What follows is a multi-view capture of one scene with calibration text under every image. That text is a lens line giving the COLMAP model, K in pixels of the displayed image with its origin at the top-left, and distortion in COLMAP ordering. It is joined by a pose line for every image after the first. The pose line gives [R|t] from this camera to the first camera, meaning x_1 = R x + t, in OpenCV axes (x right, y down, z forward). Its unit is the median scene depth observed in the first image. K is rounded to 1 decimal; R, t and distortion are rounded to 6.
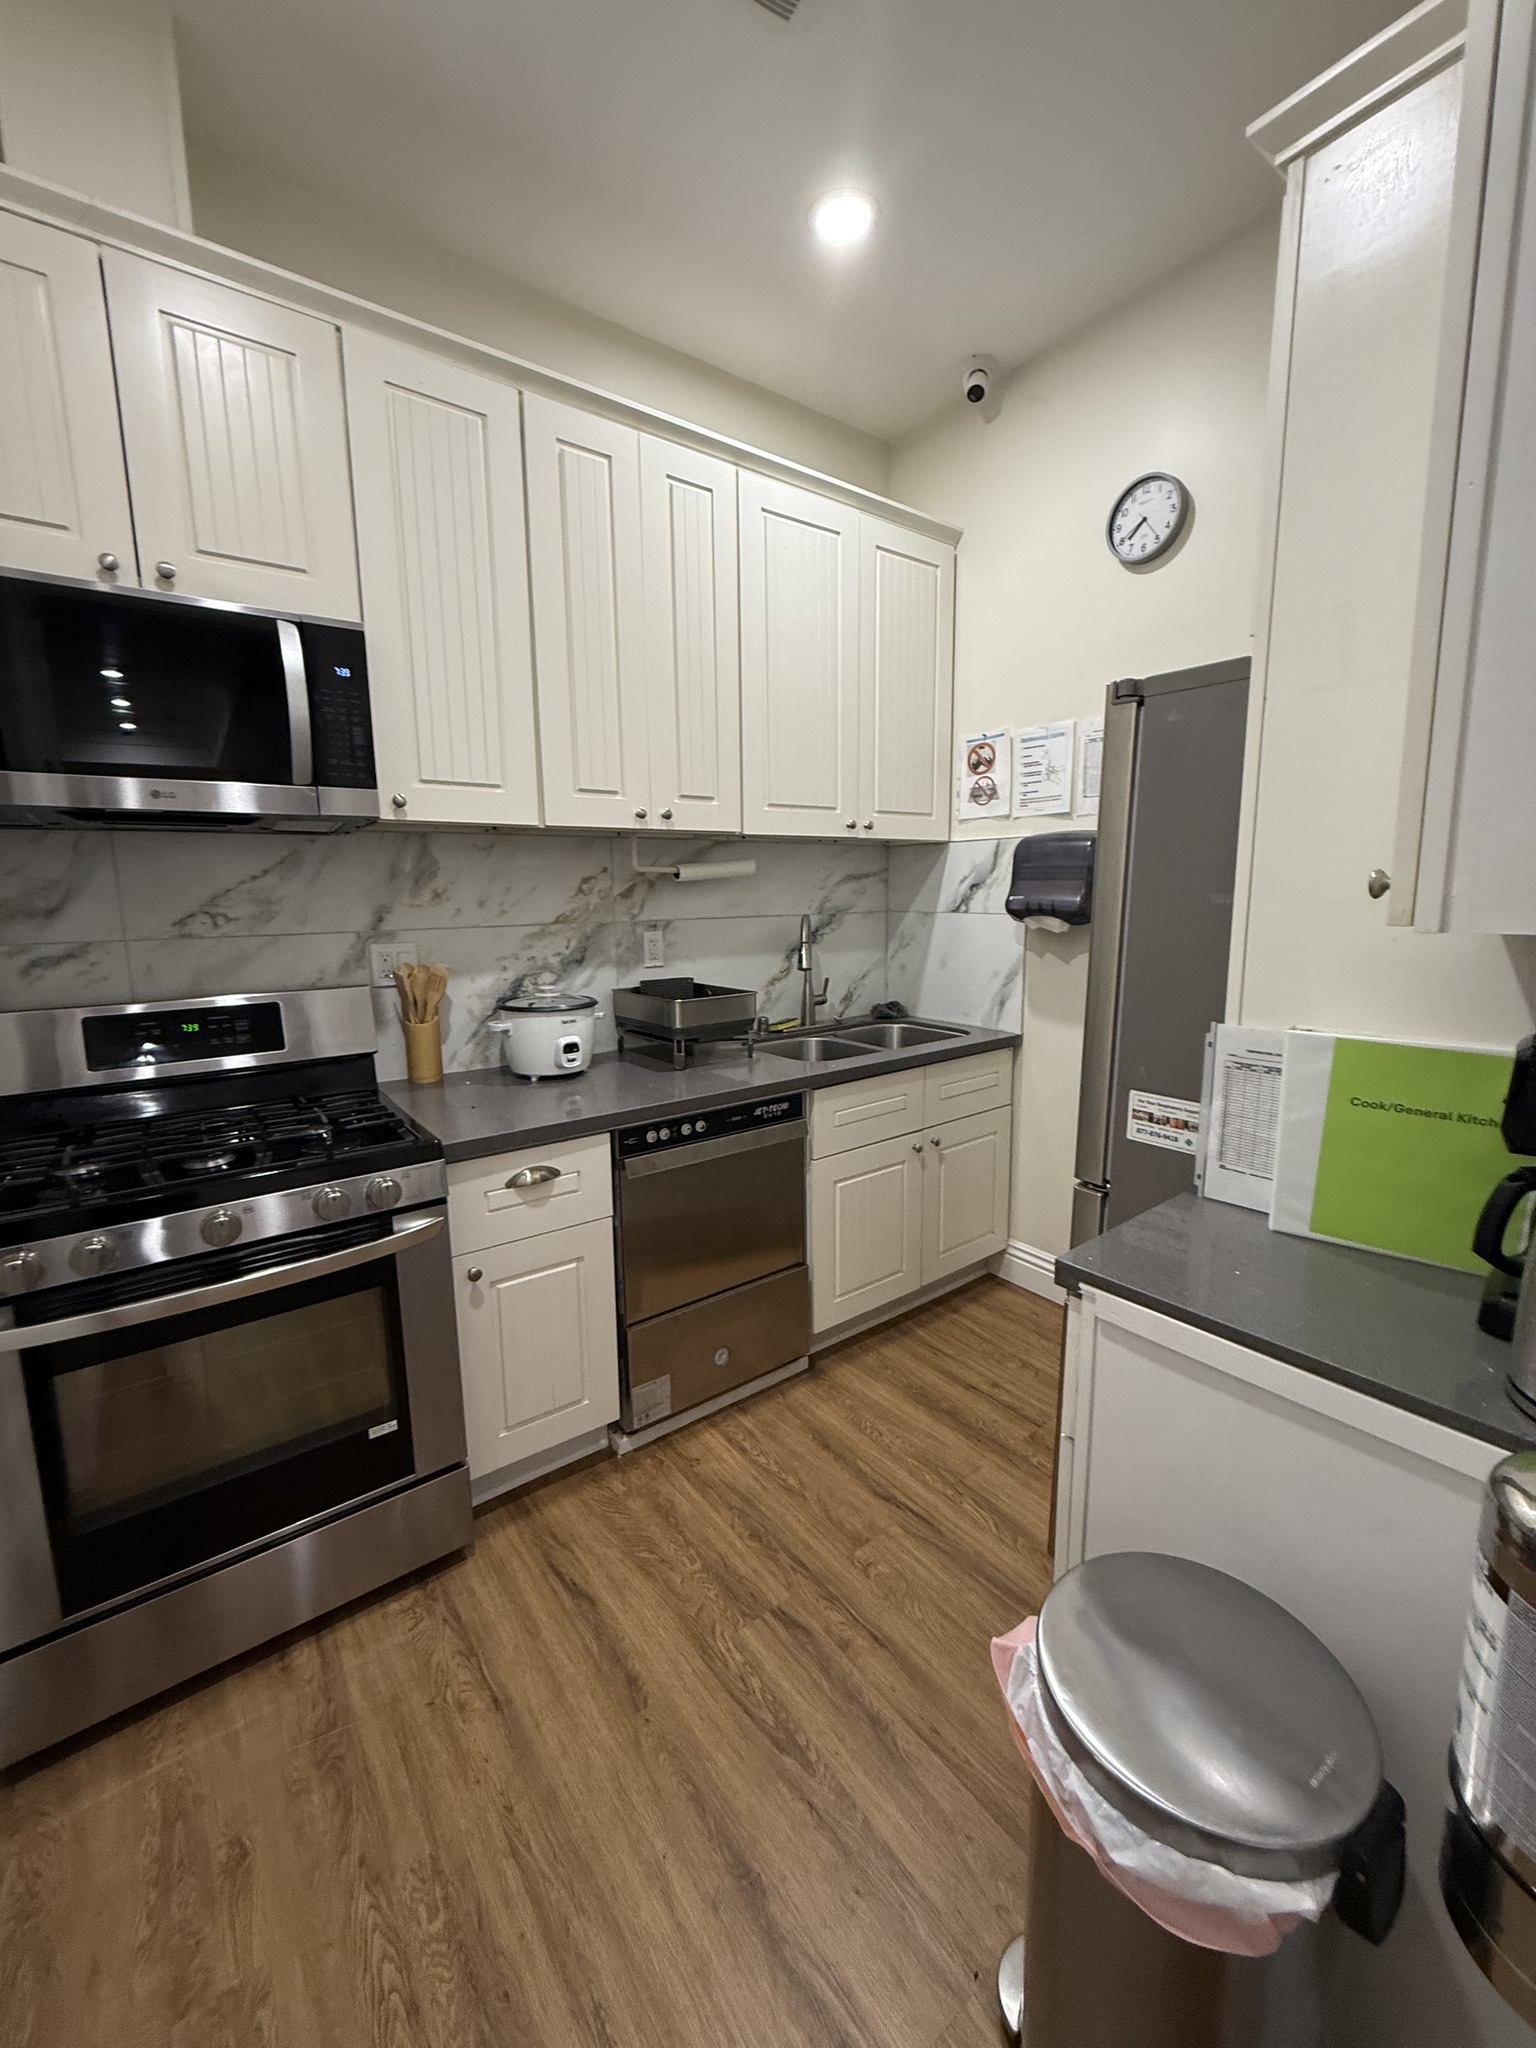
lens RADIAL K [[817.7, 0, 770.7], [0, 817.7, 1015.1], [0, 0, 1]] dist [-0.000956, 0.000291]
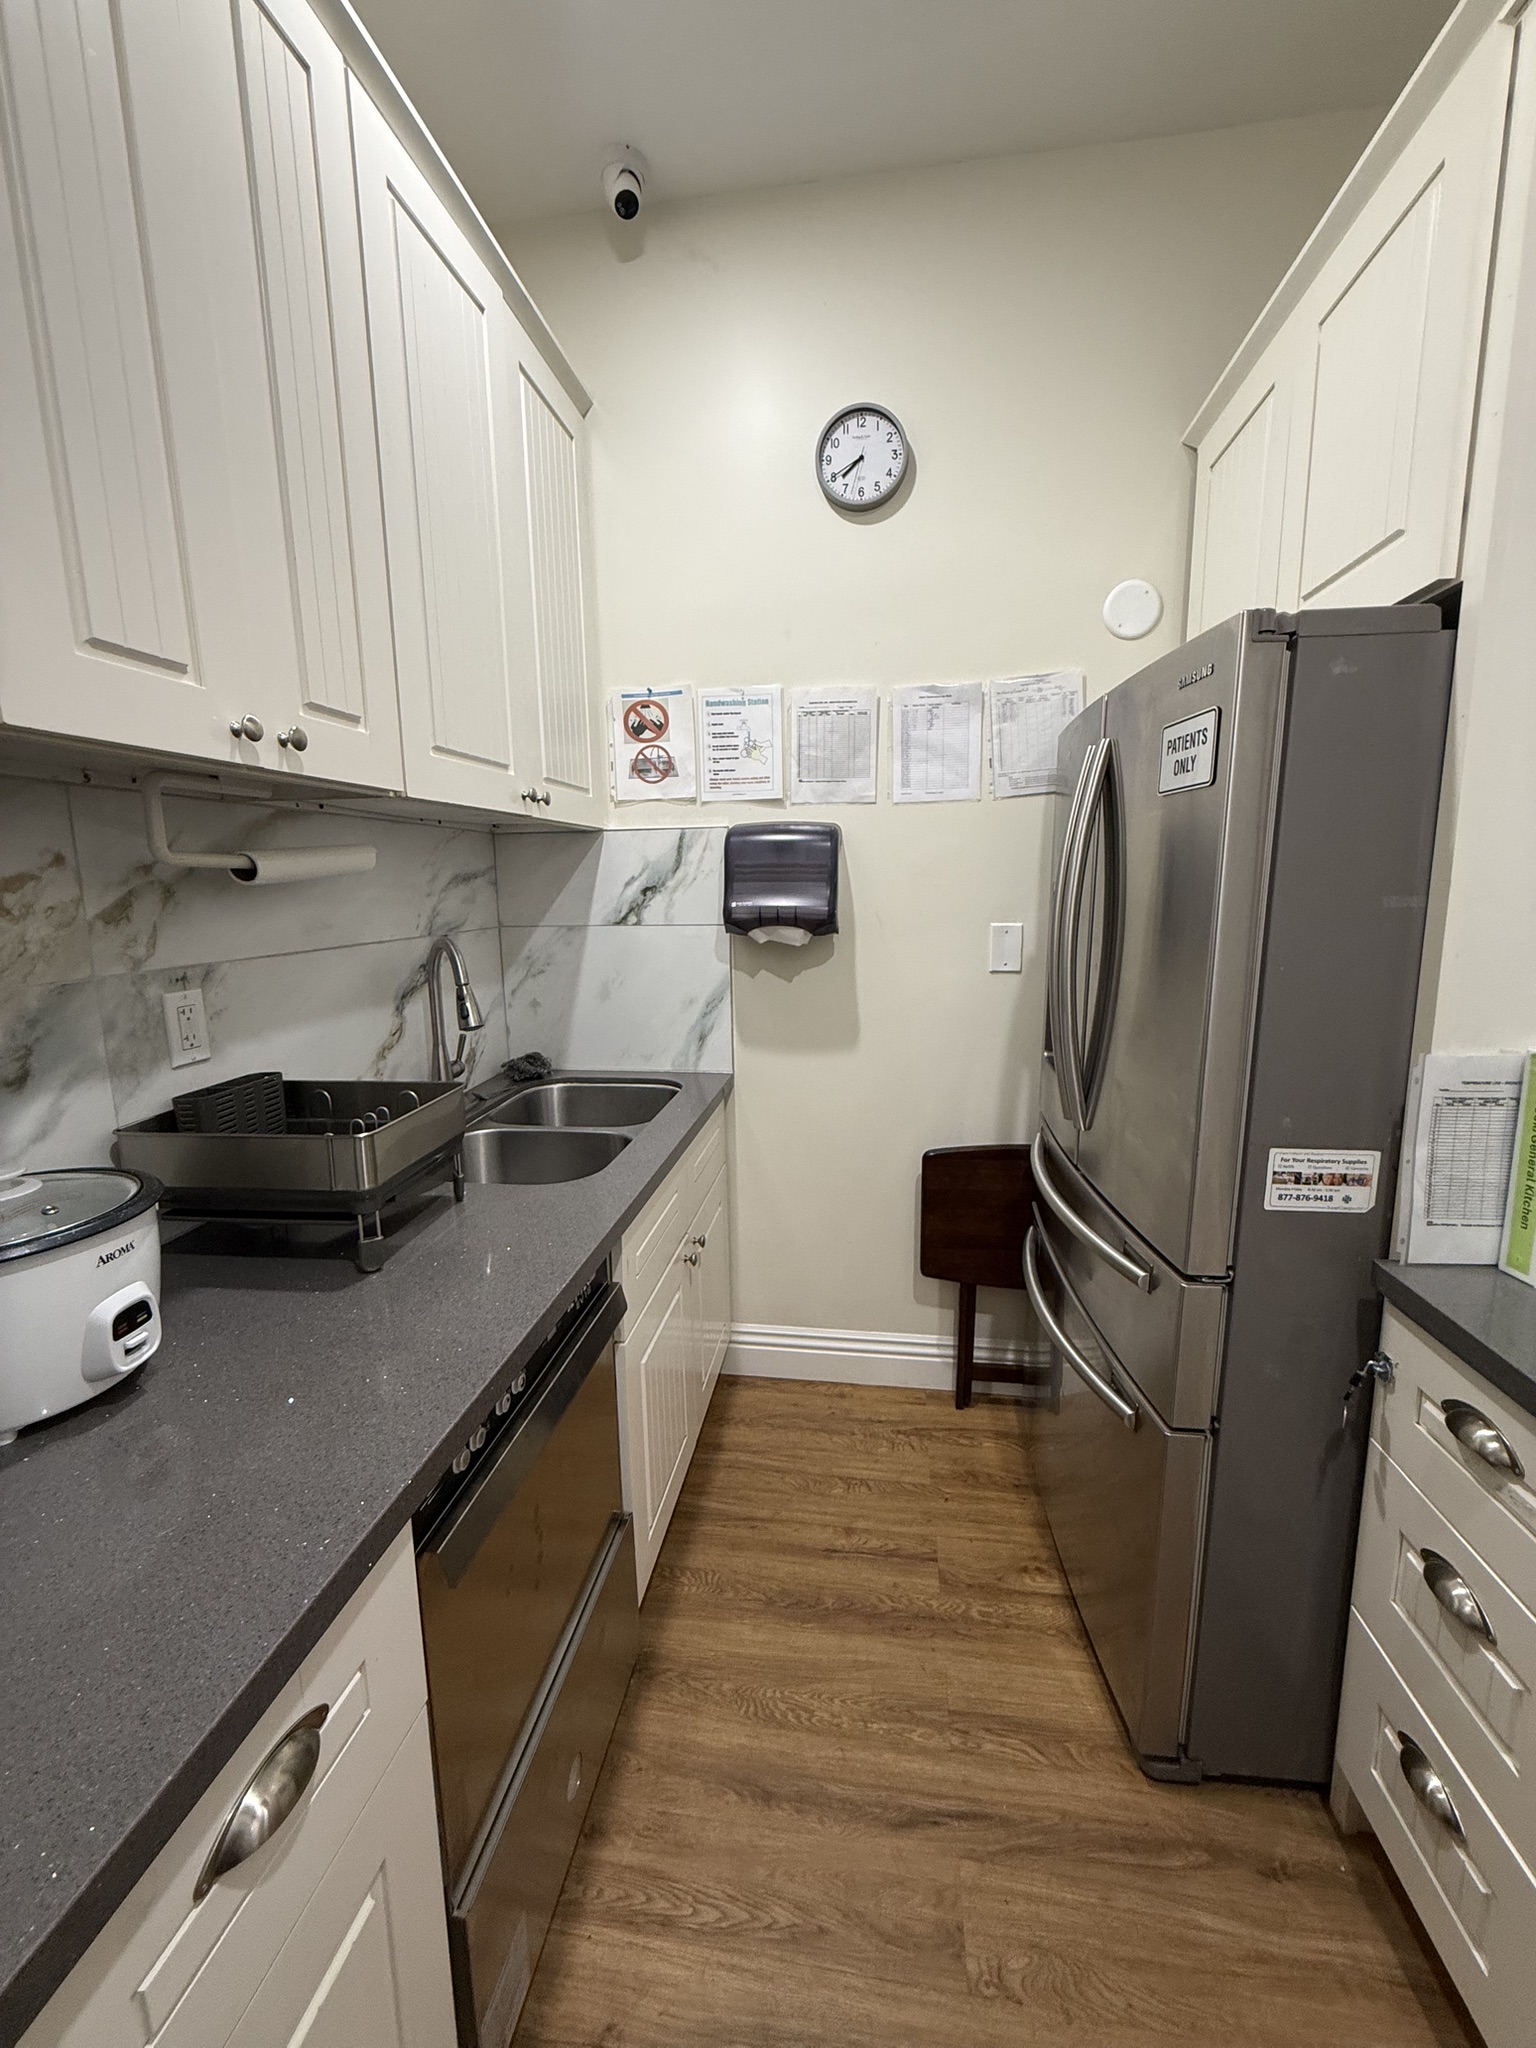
lens RADIAL K [[817.7, 0, 770.7], [0, 817.7, 1015.1], [0, 0, 1]] dist [-0.000956, 0.000291]
pose [[0.708857, -0.115431, 0.695843, -0.269111], [0.117691, 0.992045, 0.044675, -0.079415], [-0.695464, 0.050226, 0.716803, 0.483670]]
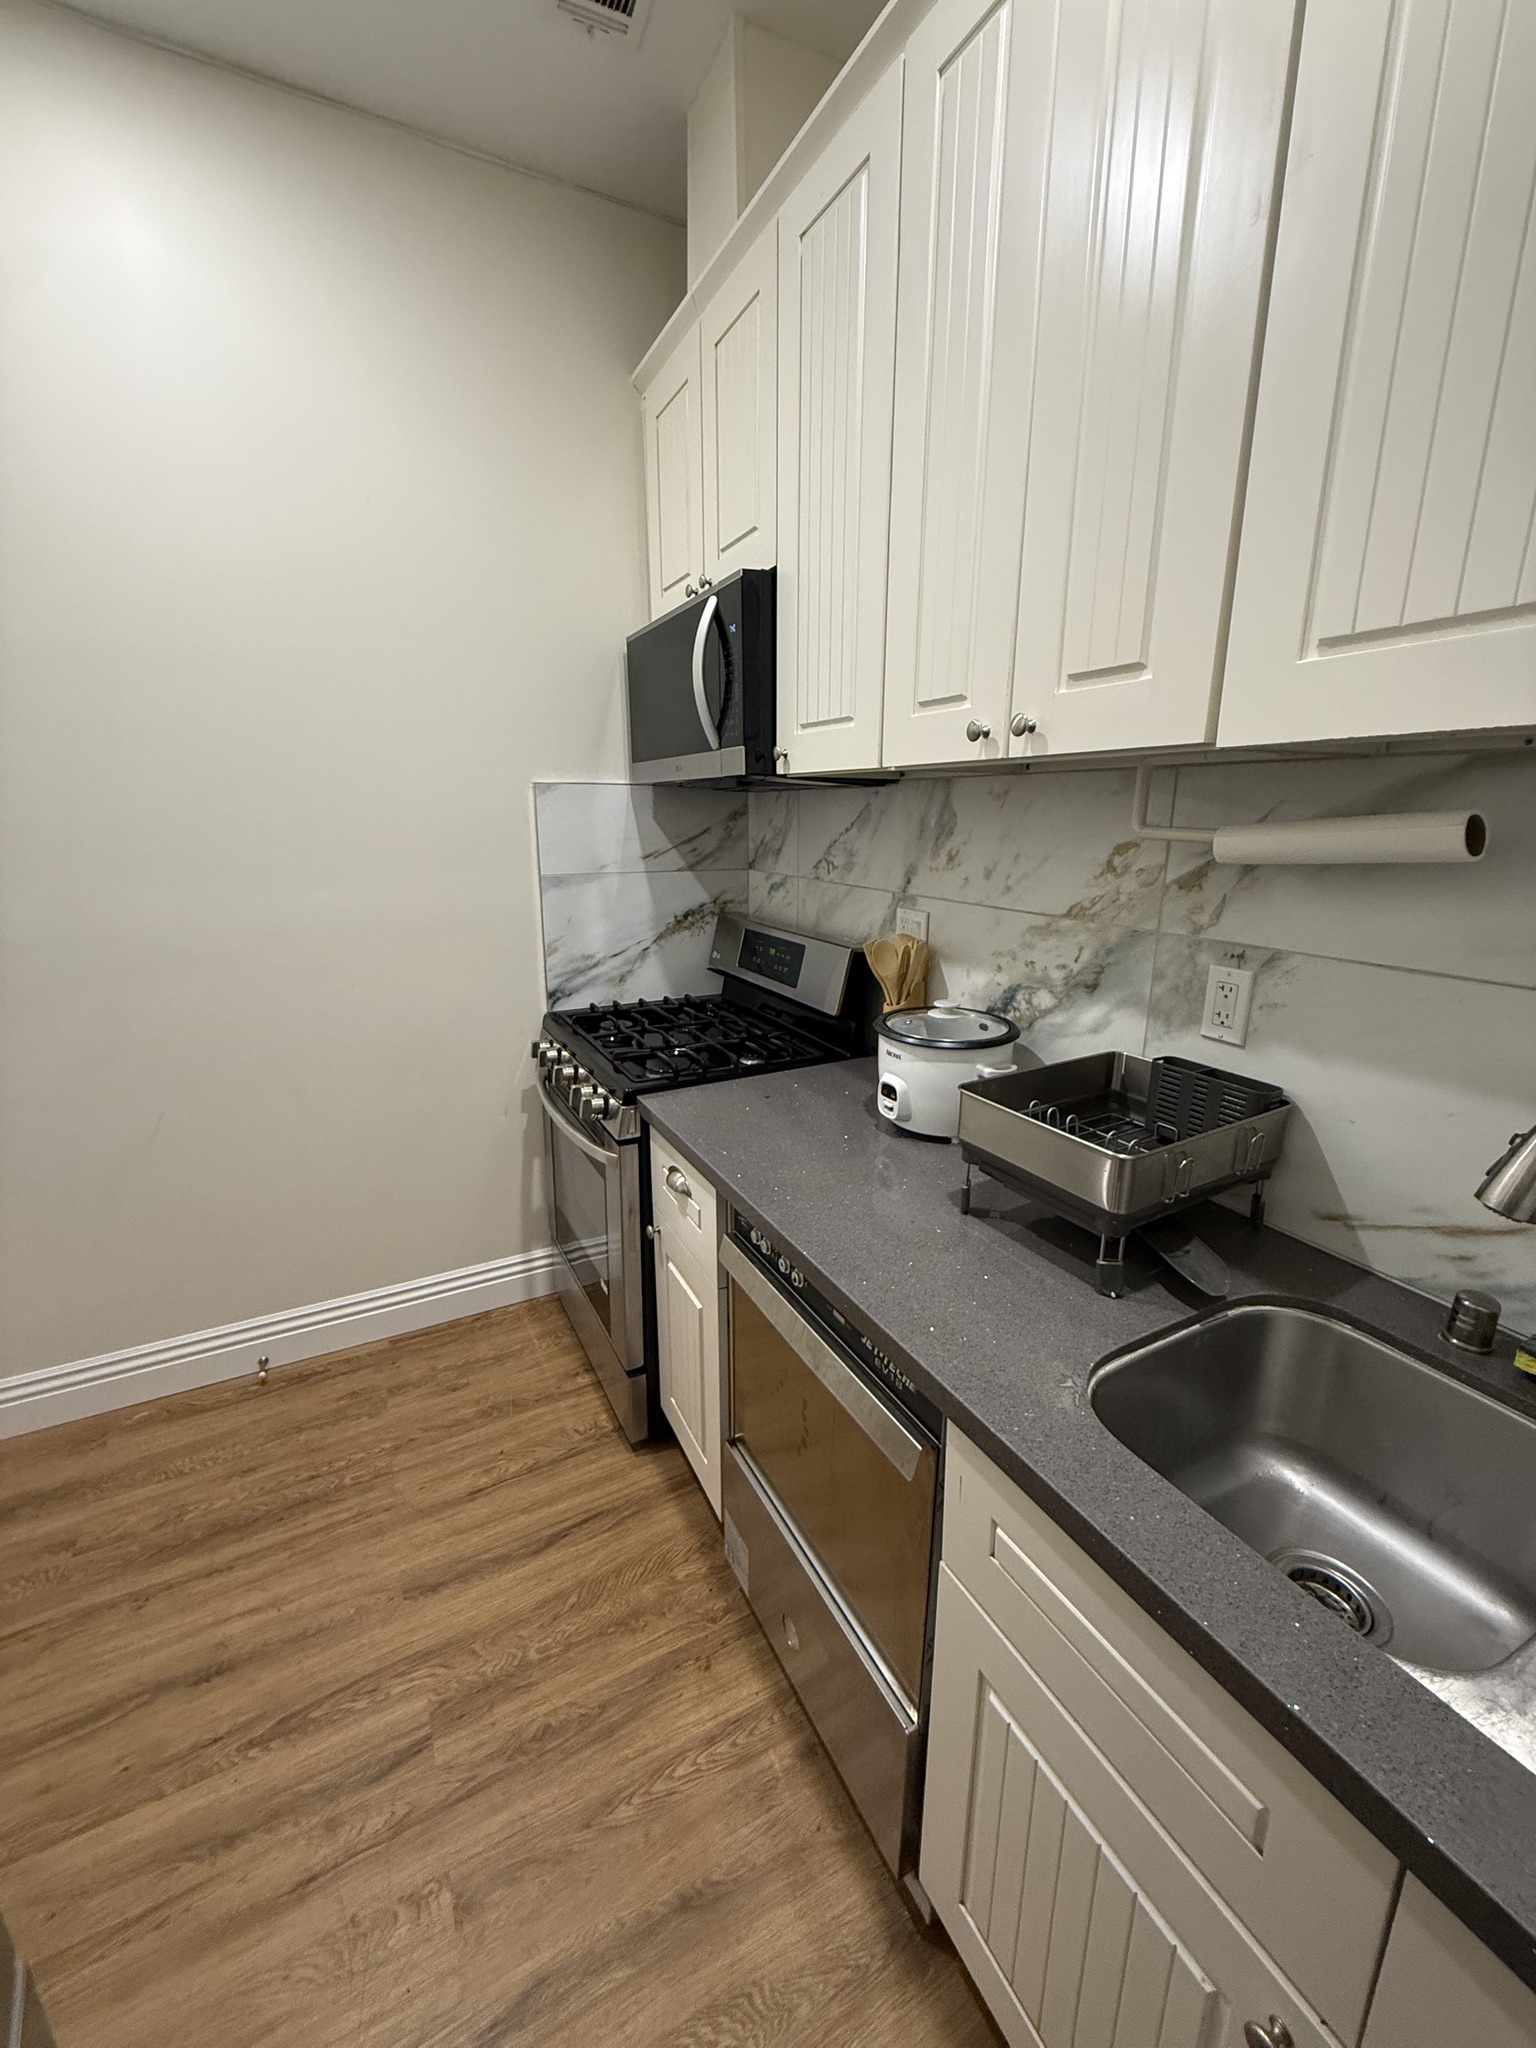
lens RADIAL K [[817.7, 0, 770.7], [0, 817.7, 1015.1], [0, 0, 1]] dist [-0.000956, 0.000291]
pose [[-0.160918, 0.252974, -0.953997, 0.399024], [-0.155150, 0.948092, 0.277579, -0.189471], [0.974697, 0.192680, -0.113316, 0.923031]]
